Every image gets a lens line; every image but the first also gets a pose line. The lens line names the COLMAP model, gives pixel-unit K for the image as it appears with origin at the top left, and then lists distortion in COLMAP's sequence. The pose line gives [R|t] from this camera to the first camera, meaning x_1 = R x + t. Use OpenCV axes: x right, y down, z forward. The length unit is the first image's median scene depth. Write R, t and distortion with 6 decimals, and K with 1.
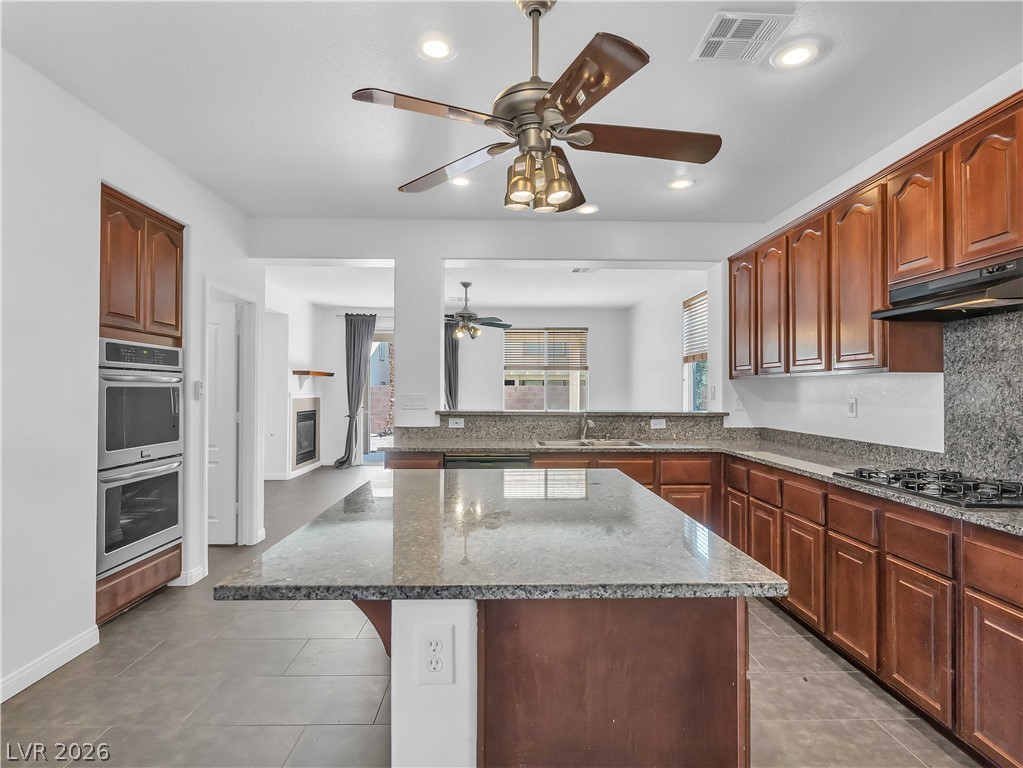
lens RADIAL K [[541.0, 0, 516.9], [0, 541.0, 383.6], [0, 0, 1]] dist [-0.008062, 0.001278]
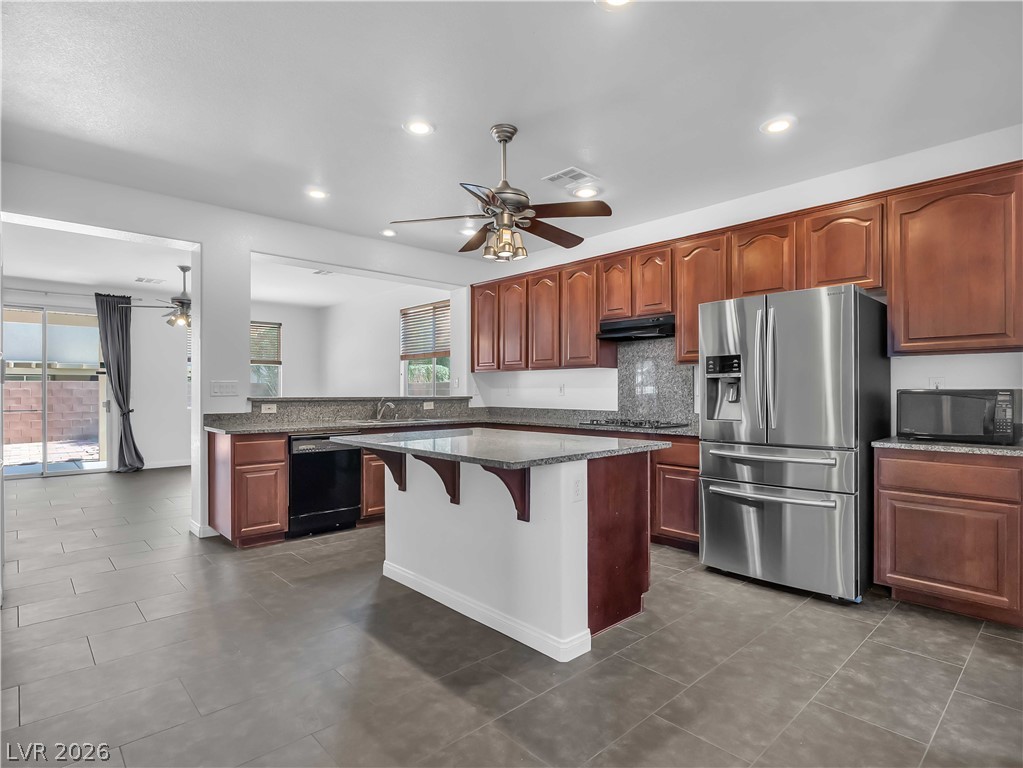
lens RADIAL K [[541.0, 0, 511.6], [0, 541.0, 391.1], [0, 0, 1]] dist [-0.008062, 0.001278]
pose [[0.750170, -0.003676, 0.661235, -0.525111], [-0.005117, 0.999922, 0.011365, 0.027375], [-0.661226, -0.011909, 0.750093, -0.130413]]
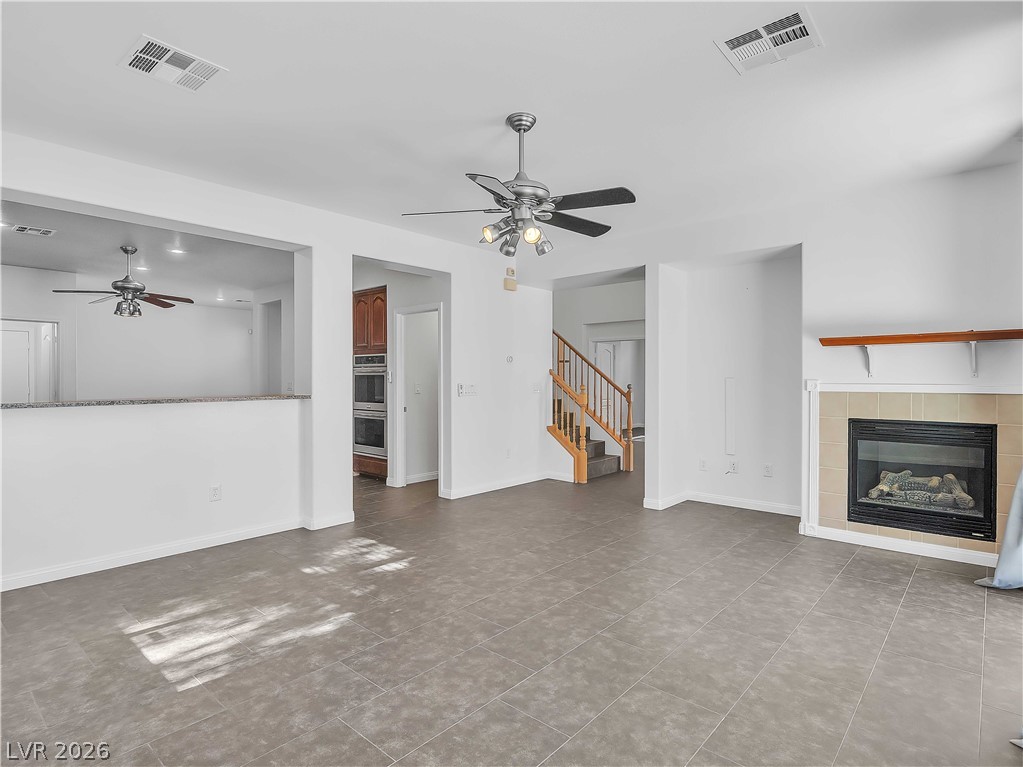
lens RADIAL K [[541.0, 0, 511.8], [0, 541.0, 380.5], [0, 0, 1]] dist [-0.008062, 0.001278]
pose [[-0.688107, 0.000440, -0.725609, 0.381794], [0.007420, 0.999952, -0.006430, 0.037745], [0.725571, -0.009809, -0.688077, 2.371385]]
